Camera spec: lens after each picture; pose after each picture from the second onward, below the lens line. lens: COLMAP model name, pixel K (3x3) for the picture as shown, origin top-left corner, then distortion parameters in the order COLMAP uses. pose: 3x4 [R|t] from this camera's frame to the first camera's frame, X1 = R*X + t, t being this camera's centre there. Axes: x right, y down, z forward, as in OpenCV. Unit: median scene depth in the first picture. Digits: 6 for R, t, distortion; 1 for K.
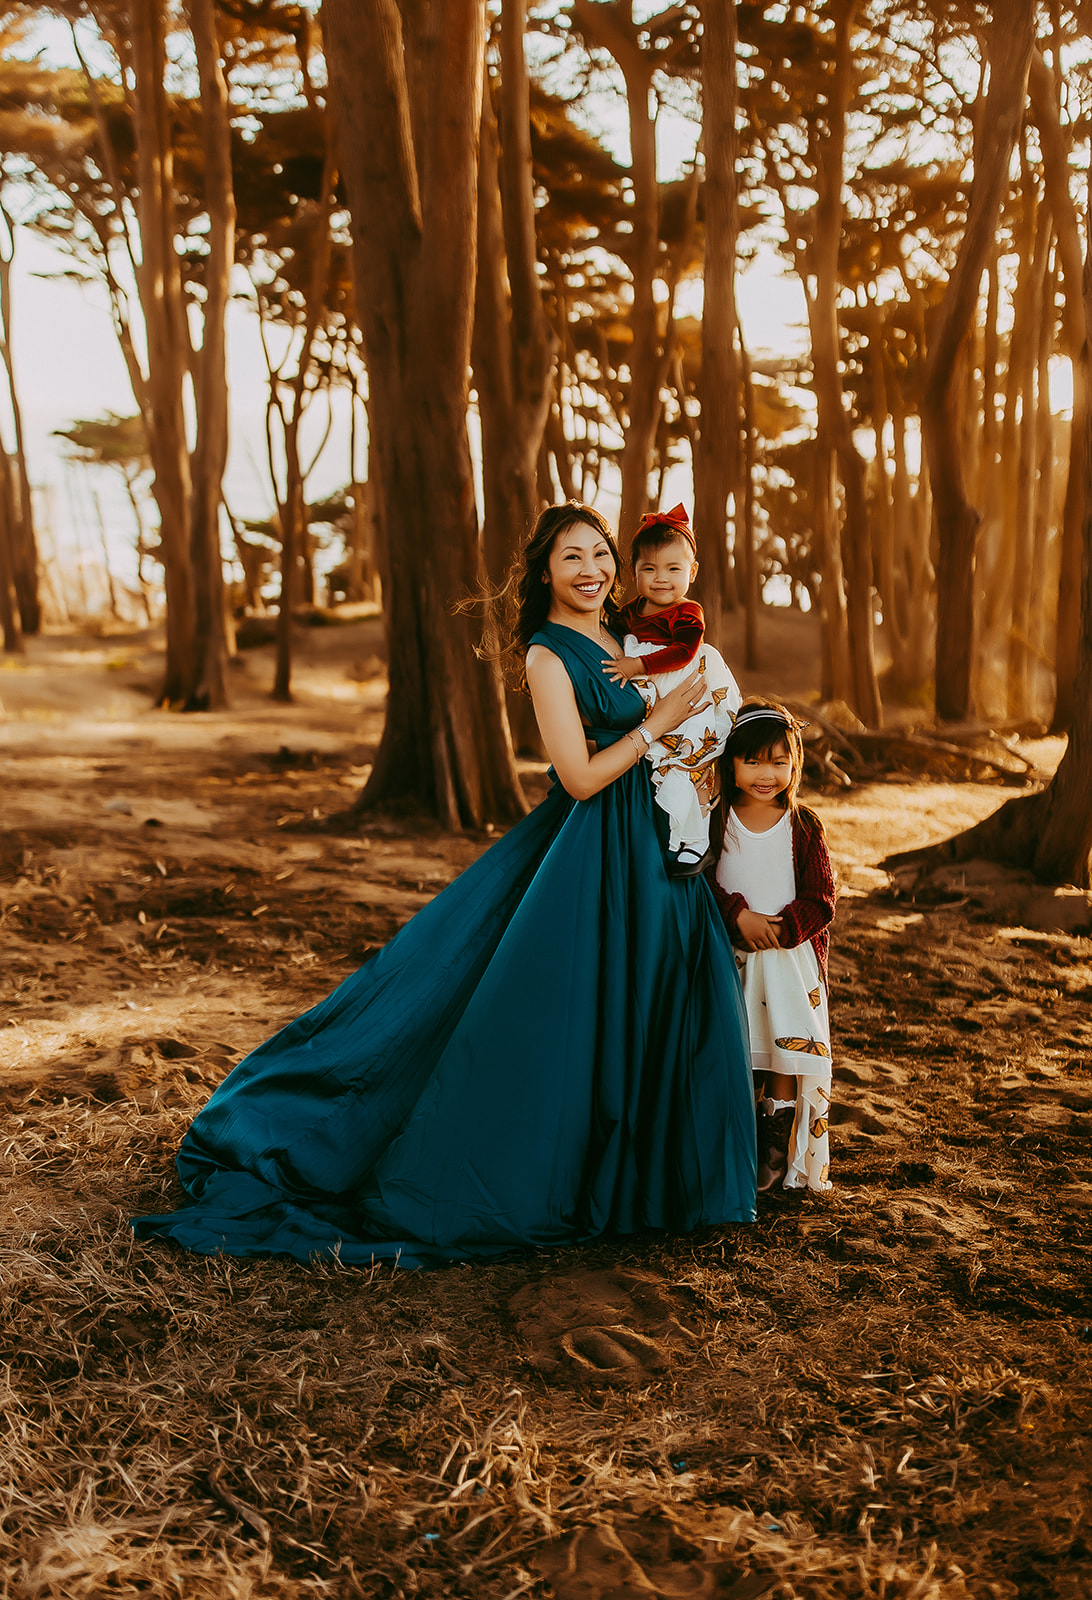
lens RADIAL K [[1611.9, 0, 547.9], [0, 1611.9, 745.6], [0, 0, 1]] dist [-0.007266, -0.007109]
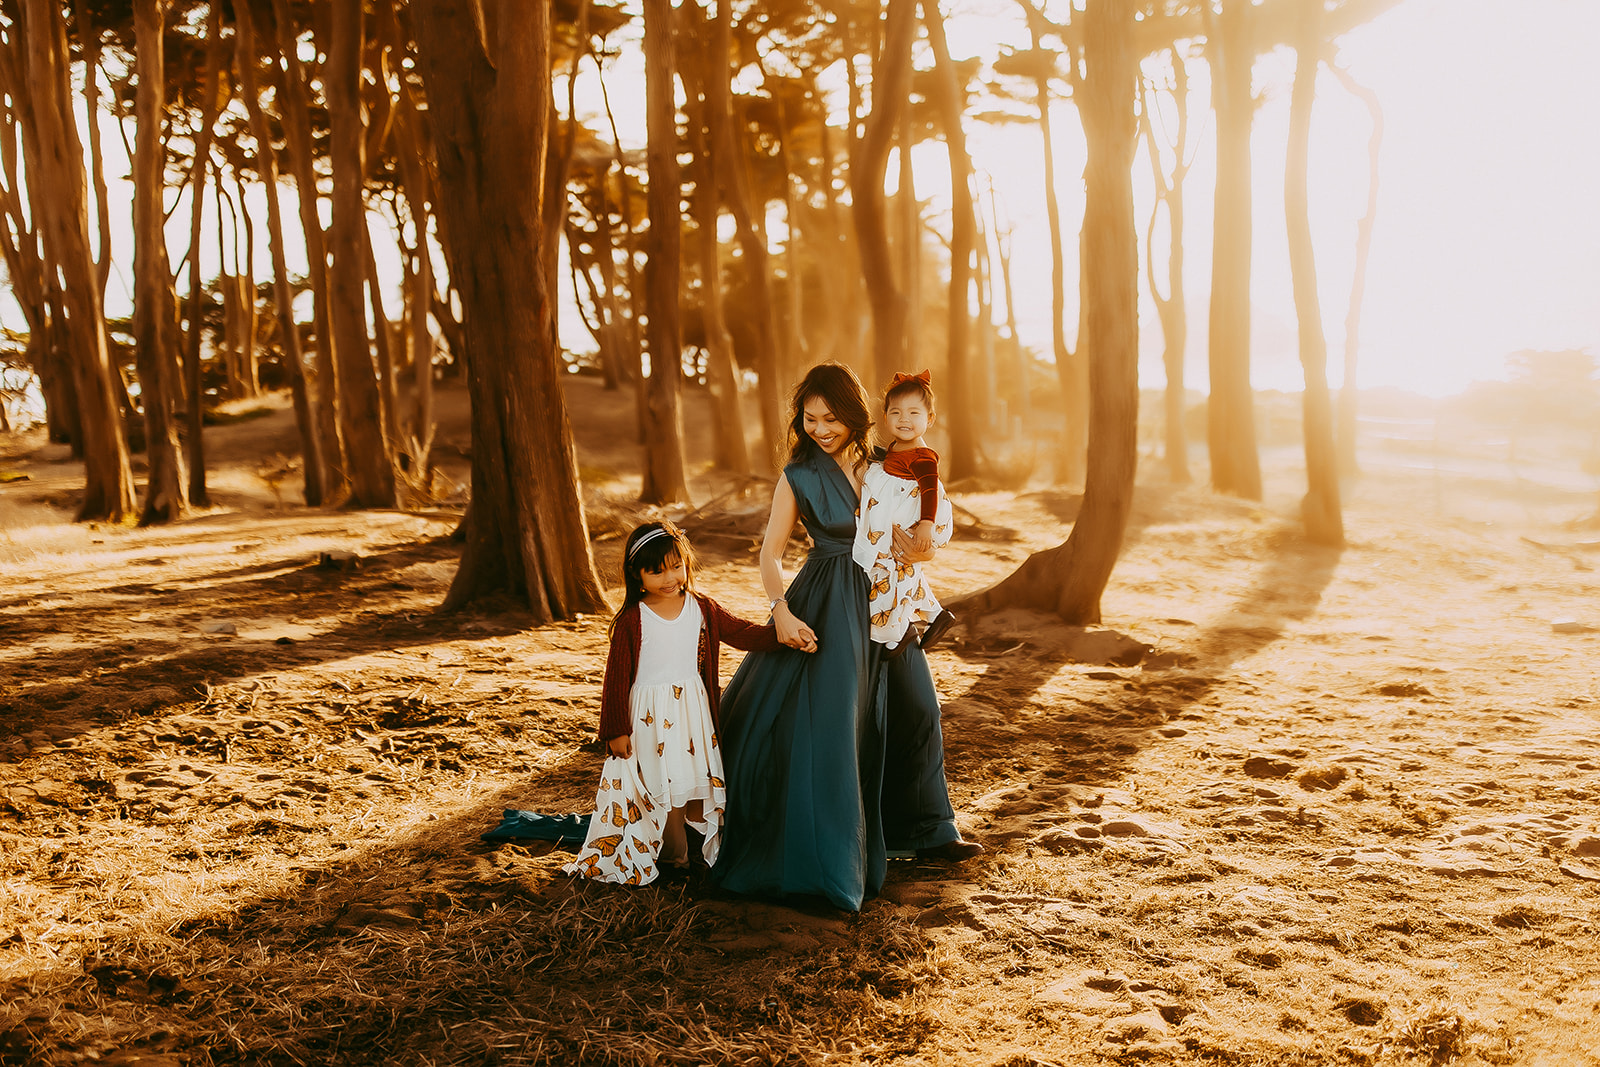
lens RADIAL K [[1519.0, 0, 808.1], [0, 1519.0, 548.4], [0, 0, 1]] dist [-0.008427, -0.007921]
pose [[0.964854, -0.075345, 0.251753, -0.090285], [0.069079, 0.997044, 0.033649, -0.011898], [-0.253544, -0.015076, 0.967206, -0.016123]]
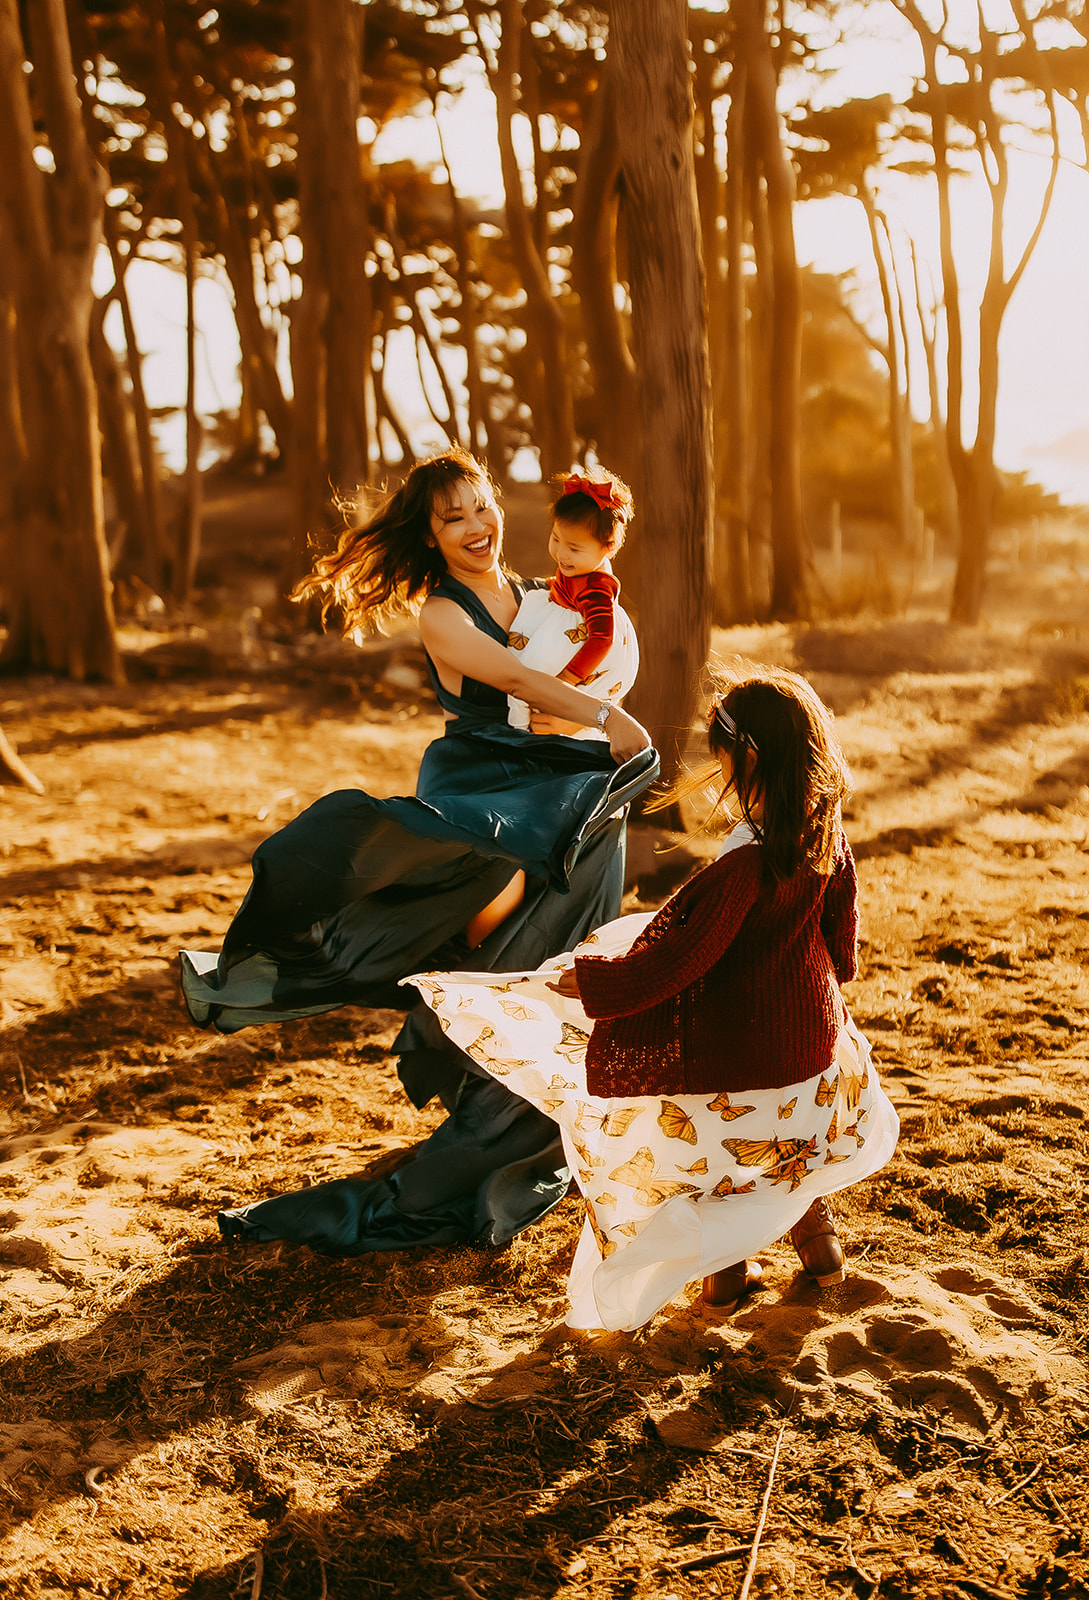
lens RADIAL K [[1764.1, 0, 629.5], [0, 1764.1, 674.8], [0, 0, 1]] dist [-0.010170, -0.004718]
pose [[0.982497, -0.051077, 0.179136, 0.089542], [0.047068, 0.998538, 0.026566, -0.008537], [-0.180231, -0.017669, 0.983466, 0.058352]]
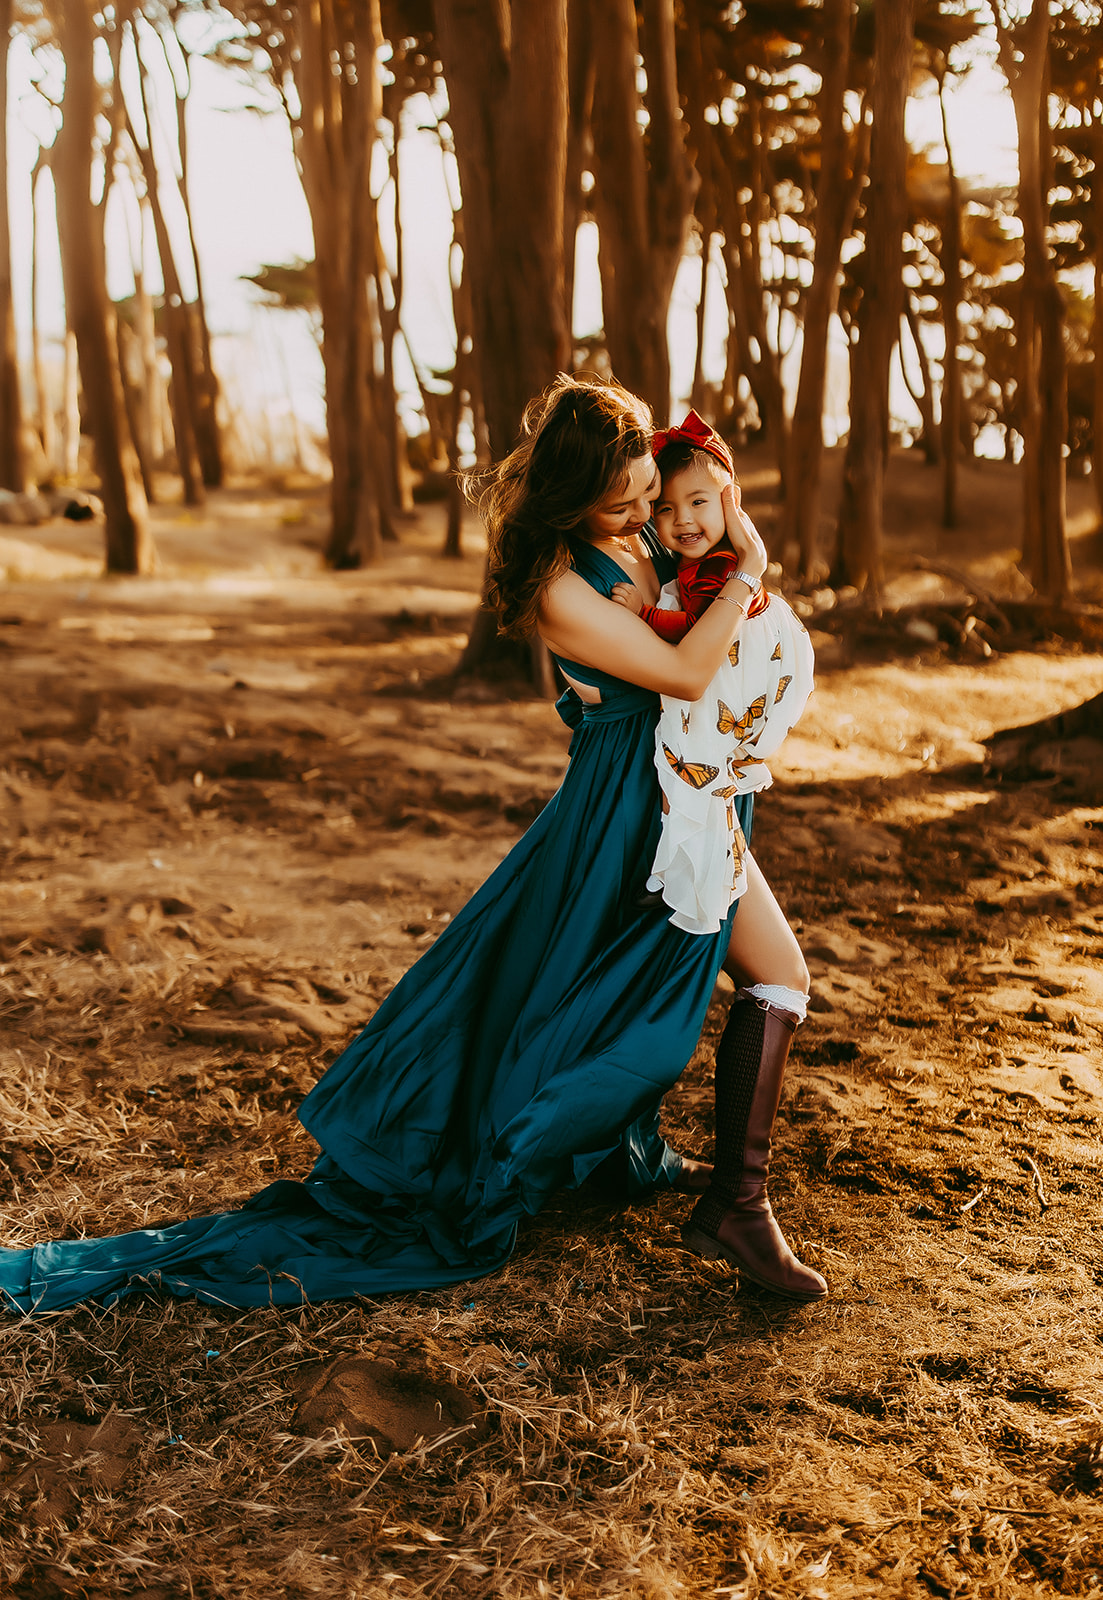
lens RADIAL K [[1654.3, 0, 558.2], [0, 1654.3, 798.7], [0, 0, 1]] dist [-0.006829, -0.021003]
pose [[0.993151, 0.024153, -0.114317, 0.041717], [-0.010577, 0.992968, 0.117909, -0.003233], [0.116361, -0.115893, 0.986422, -0.006811]]
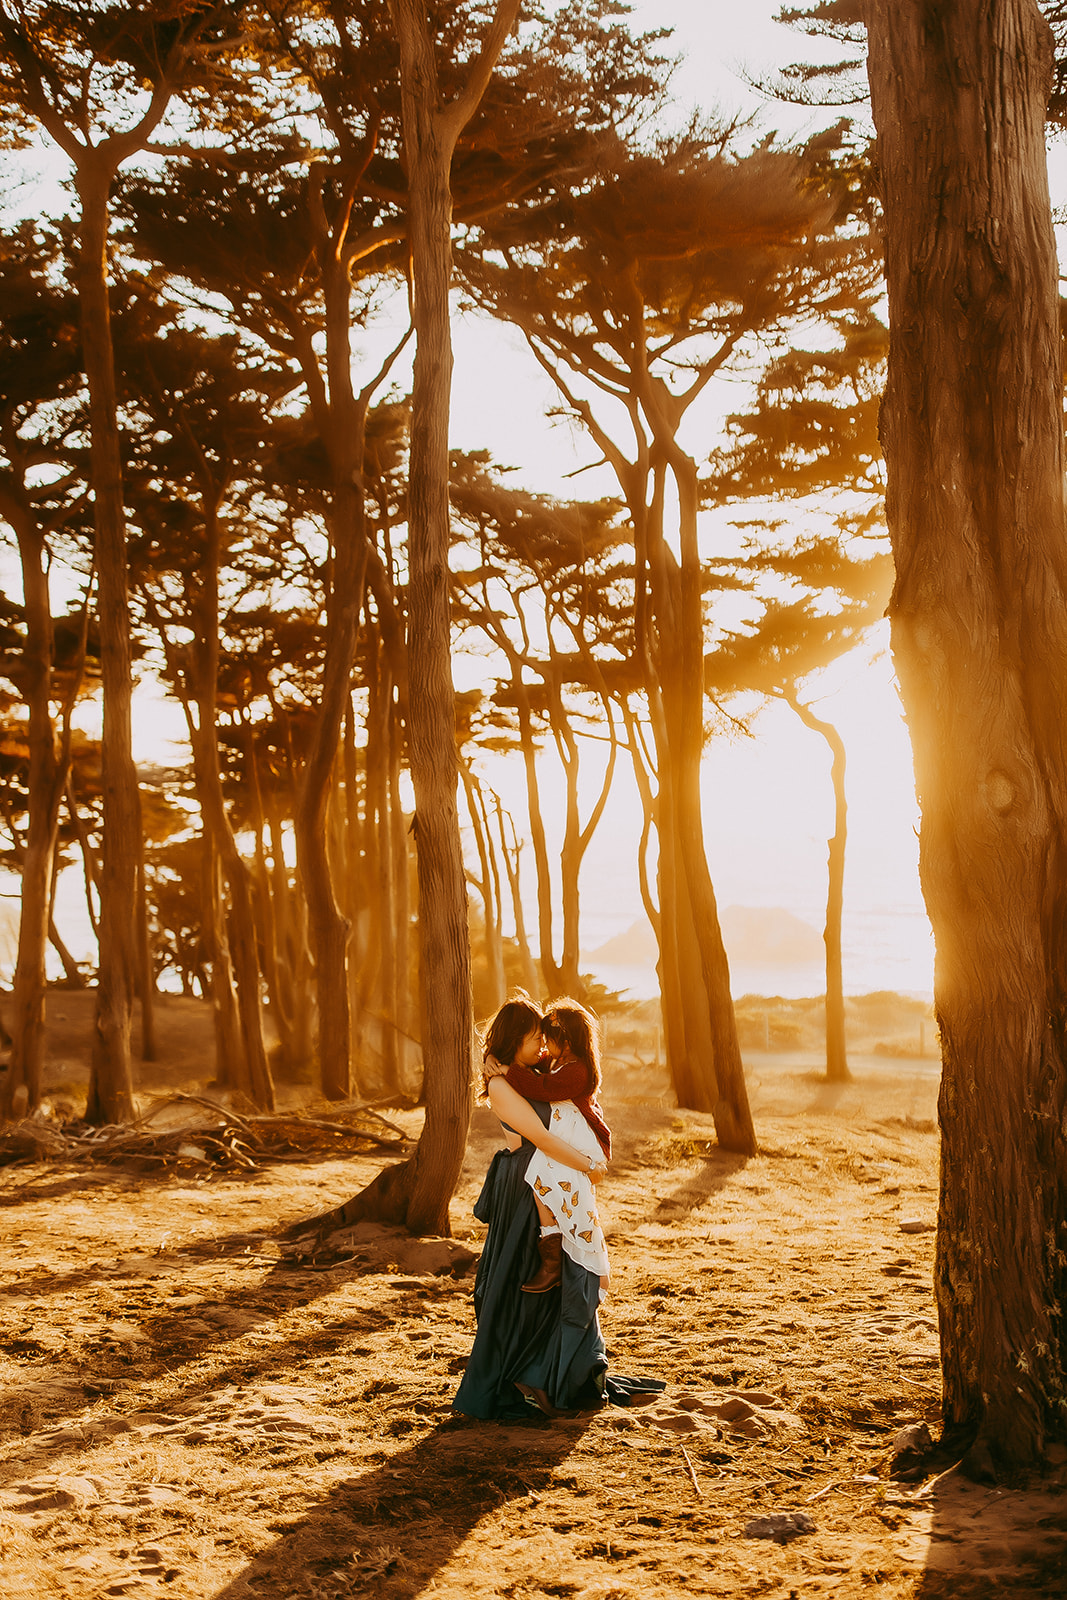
lens RADIAL K [[1519.0, 0, 533.5], [0, 1519.0, 800.0], [0, 0, 1]] dist [-0.008427, -0.007921]
pose [[0.928627, -0.009790, 0.370885, -0.024080], [0.086085, 0.978056, -0.189726, -0.008093], [-0.360889, 0.208112, 0.909092, -0.102882]]
